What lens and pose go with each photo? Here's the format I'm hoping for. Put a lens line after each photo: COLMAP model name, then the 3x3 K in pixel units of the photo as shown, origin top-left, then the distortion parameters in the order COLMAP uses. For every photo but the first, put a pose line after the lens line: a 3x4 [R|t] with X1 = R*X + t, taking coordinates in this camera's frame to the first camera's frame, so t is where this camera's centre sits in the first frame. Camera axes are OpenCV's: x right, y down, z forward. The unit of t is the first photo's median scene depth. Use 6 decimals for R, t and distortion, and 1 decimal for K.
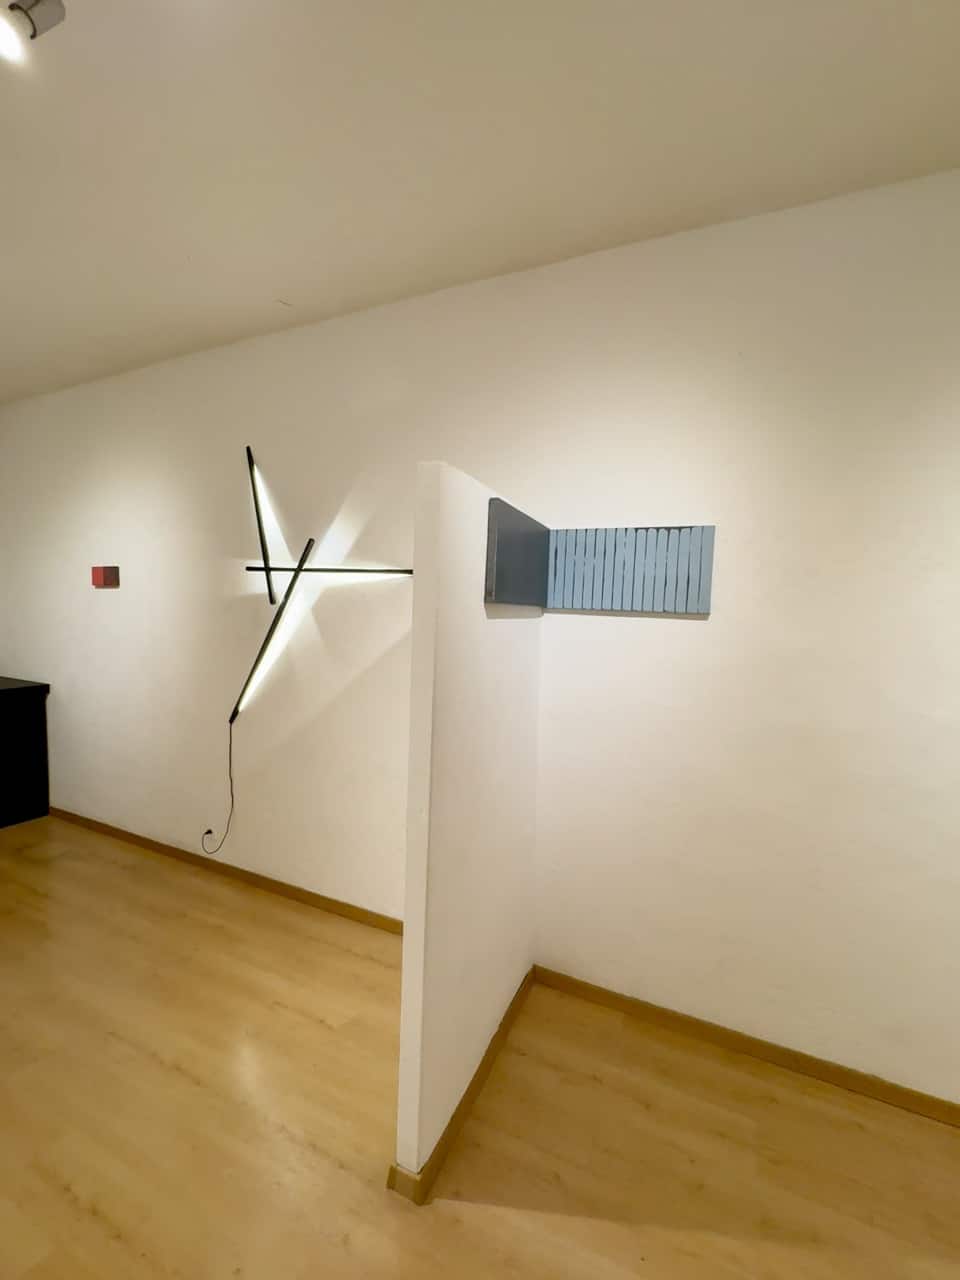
lens RADIAL K [[567.3, 0, 490.6], [0, 567.3, 642.6], [0, 0, 1]] dist [0.008214, 0.000289]
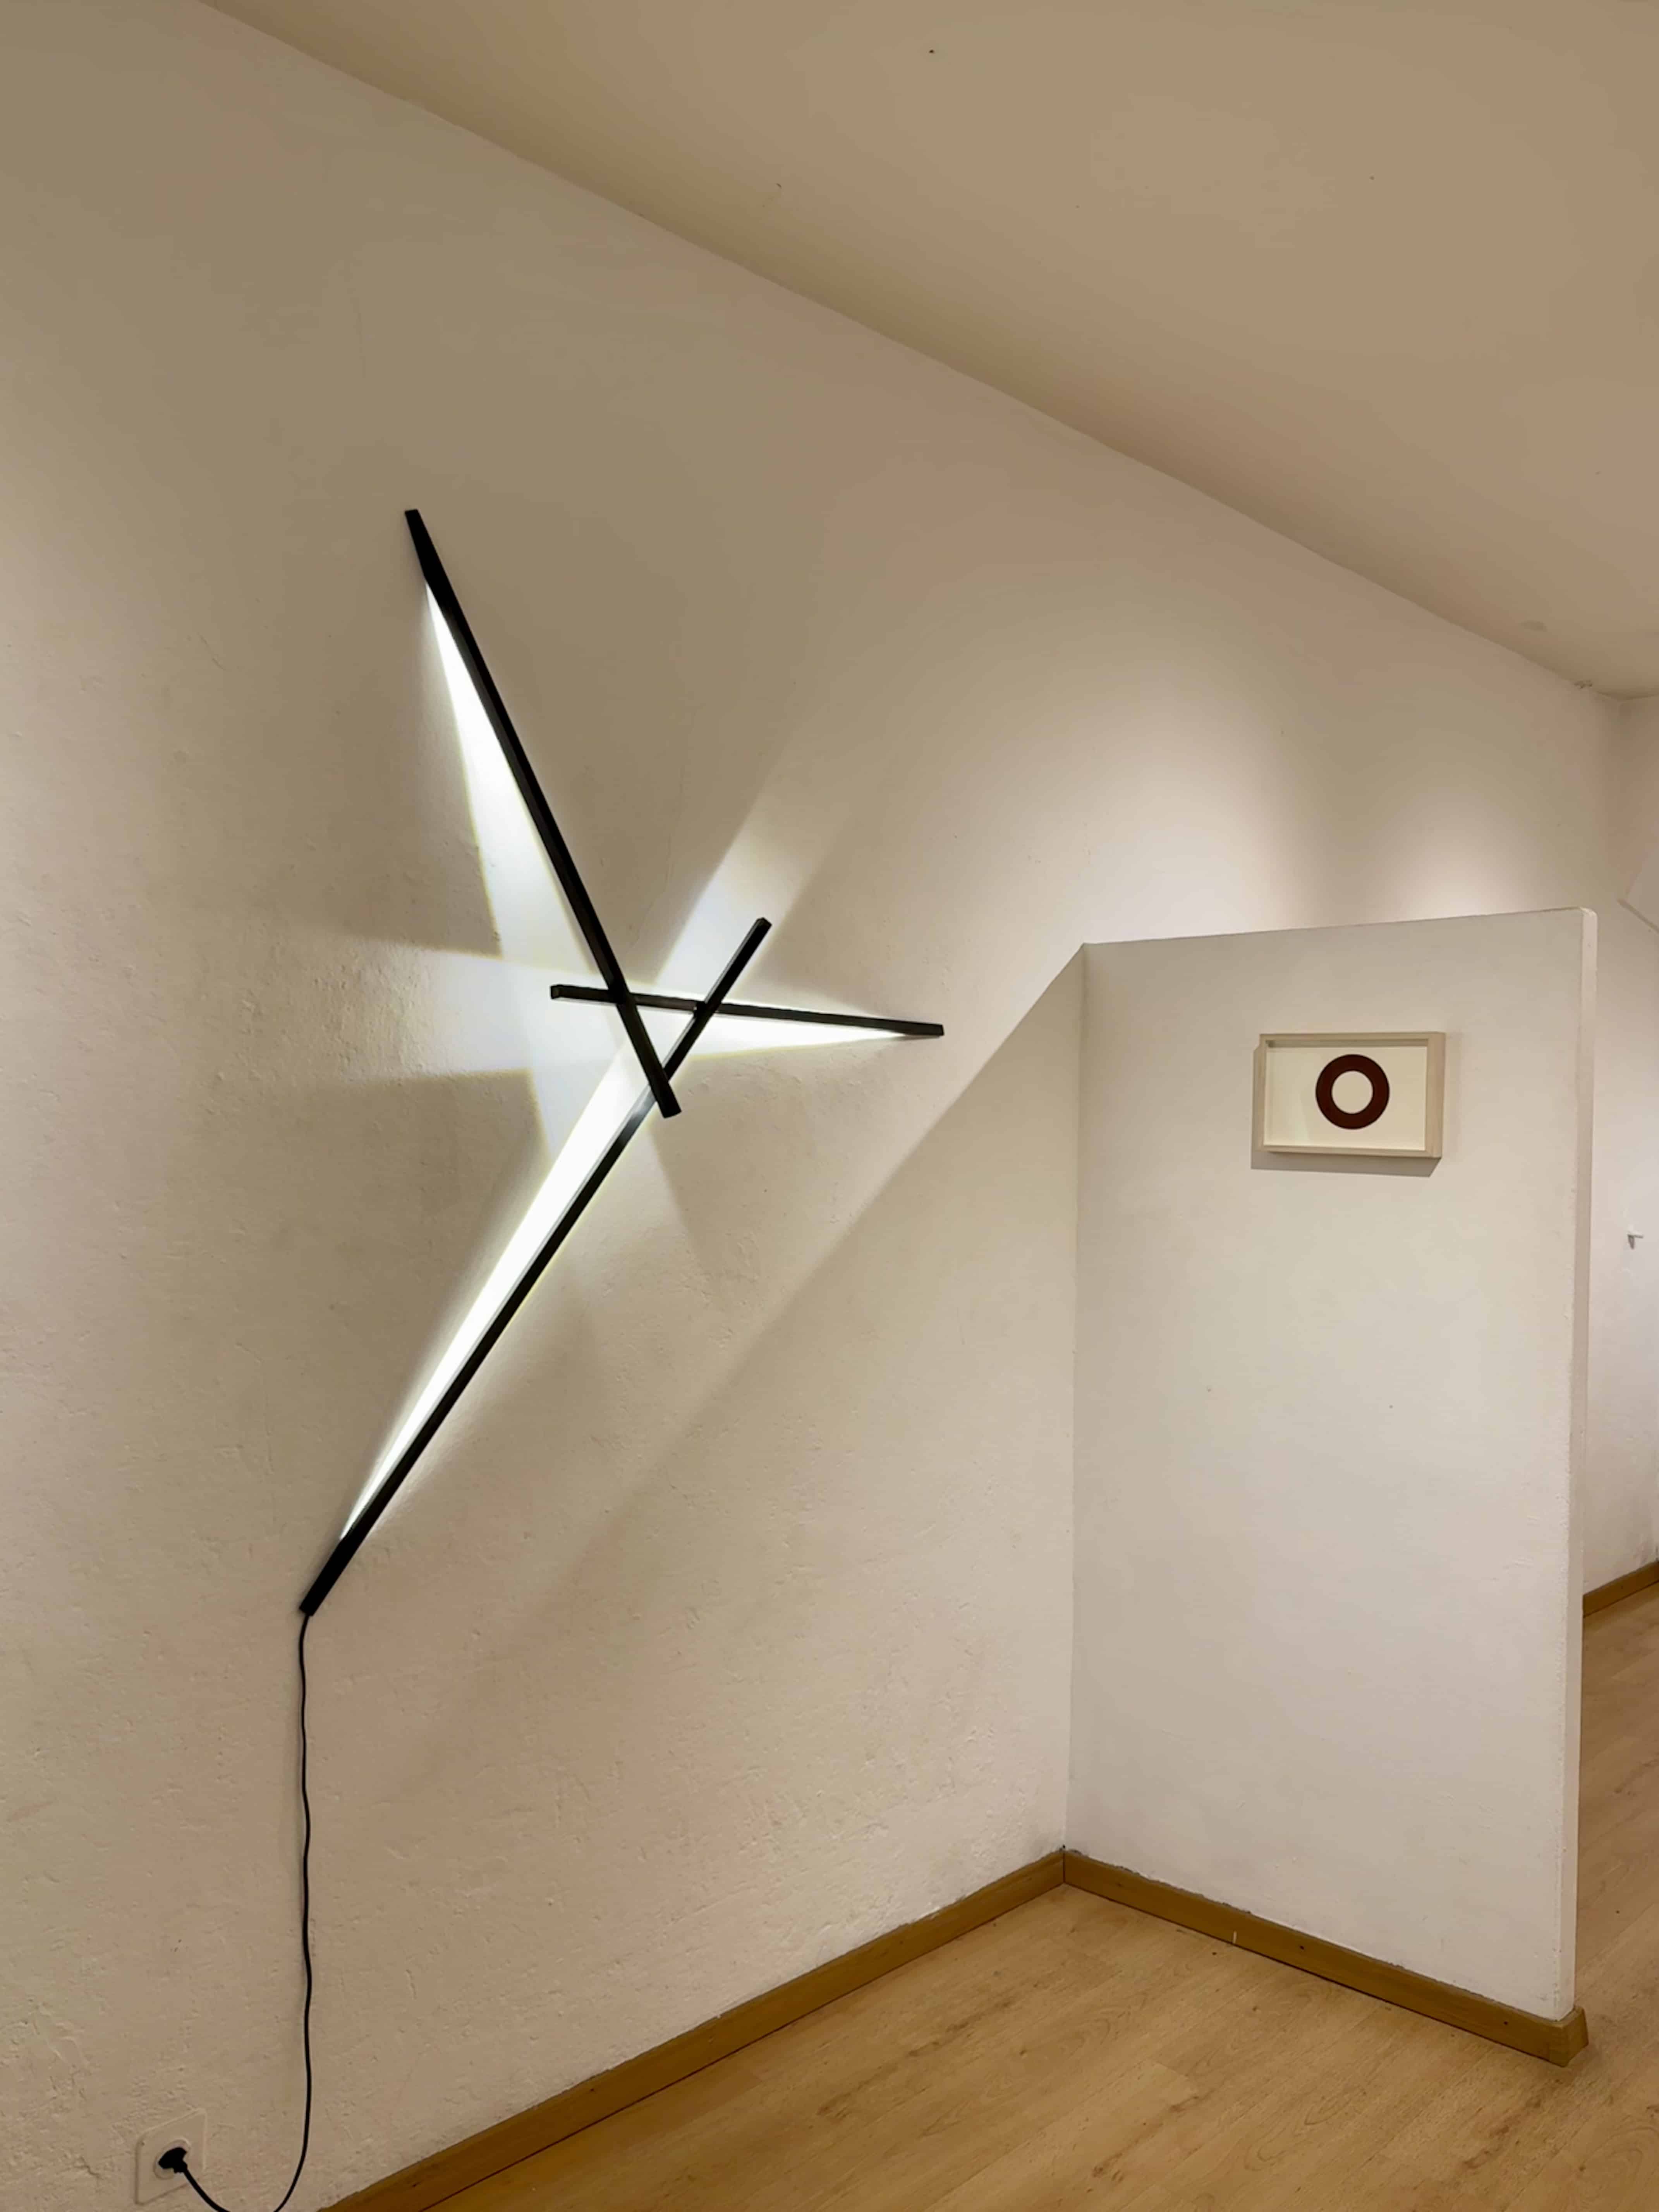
lens RADIAL K [[1732.8, 0, 843.4], [0, 1732.8, 1115.7], [0, 0, 1]] dist [0.035063, -0.008734]
pose [[0.310301, -0.034514, 0.950012, -1.577298], [0.043747, 0.998800, 0.021997, -0.108778], [-0.949631, 0.034735, 0.311439, 0.802757]]
